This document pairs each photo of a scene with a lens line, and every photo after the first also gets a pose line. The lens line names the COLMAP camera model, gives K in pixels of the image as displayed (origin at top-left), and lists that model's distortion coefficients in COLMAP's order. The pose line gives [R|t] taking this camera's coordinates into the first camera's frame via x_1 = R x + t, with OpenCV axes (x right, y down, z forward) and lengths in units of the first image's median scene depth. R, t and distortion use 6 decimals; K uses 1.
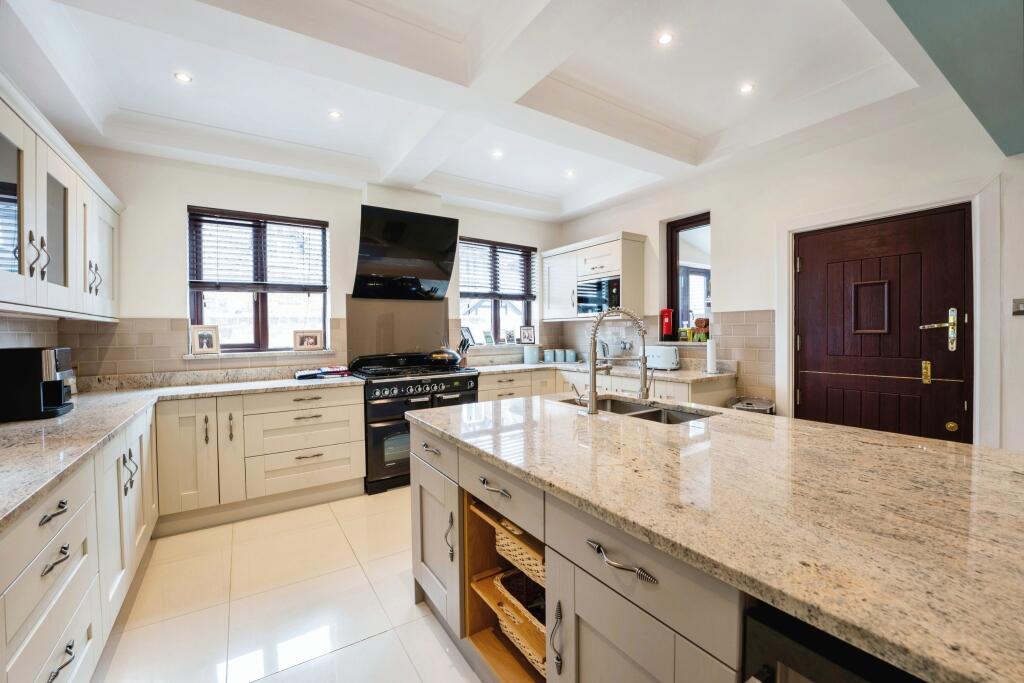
lens RADIAL K [[411.7, 0, 512.8], [0, 411.7, 339.4], [0, 0, 1]] dist [0.000487, -0.000011]
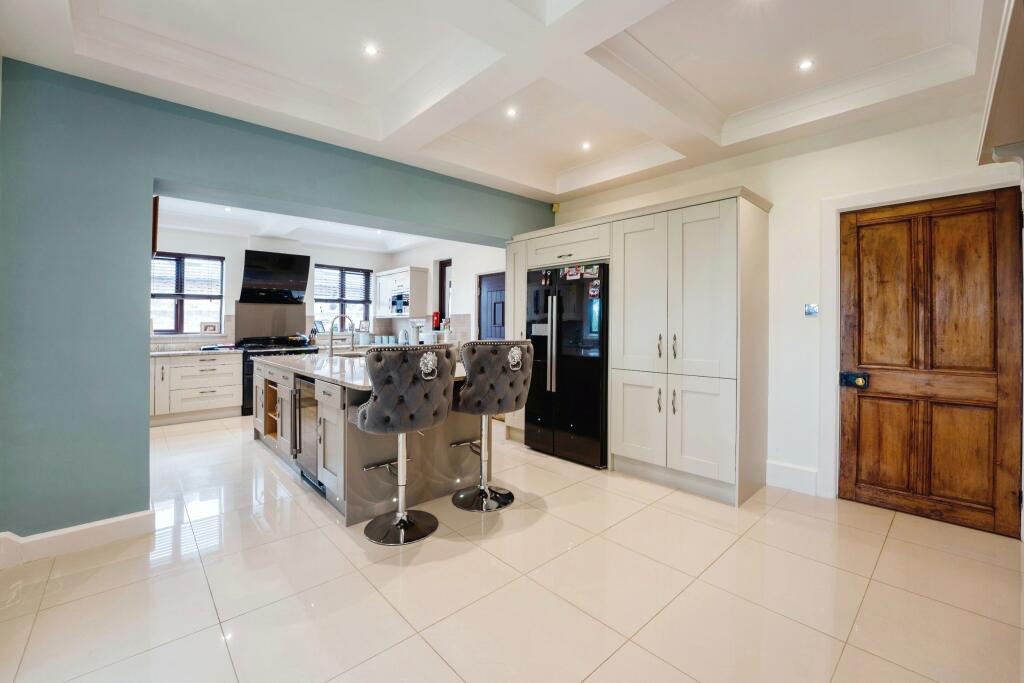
lens RADIAL K [[411.7, 0, 498.5], [0, 411.7, 318.3], [0, 0, 1]] dist [0.000487, -0.000011]
pose [[0.989470, 0.010504, 0.144357, 0.407008], [-0.005255, 0.999313, -0.036698, 0.017468], [-0.144643, 0.035553, 0.988845, -0.794316]]
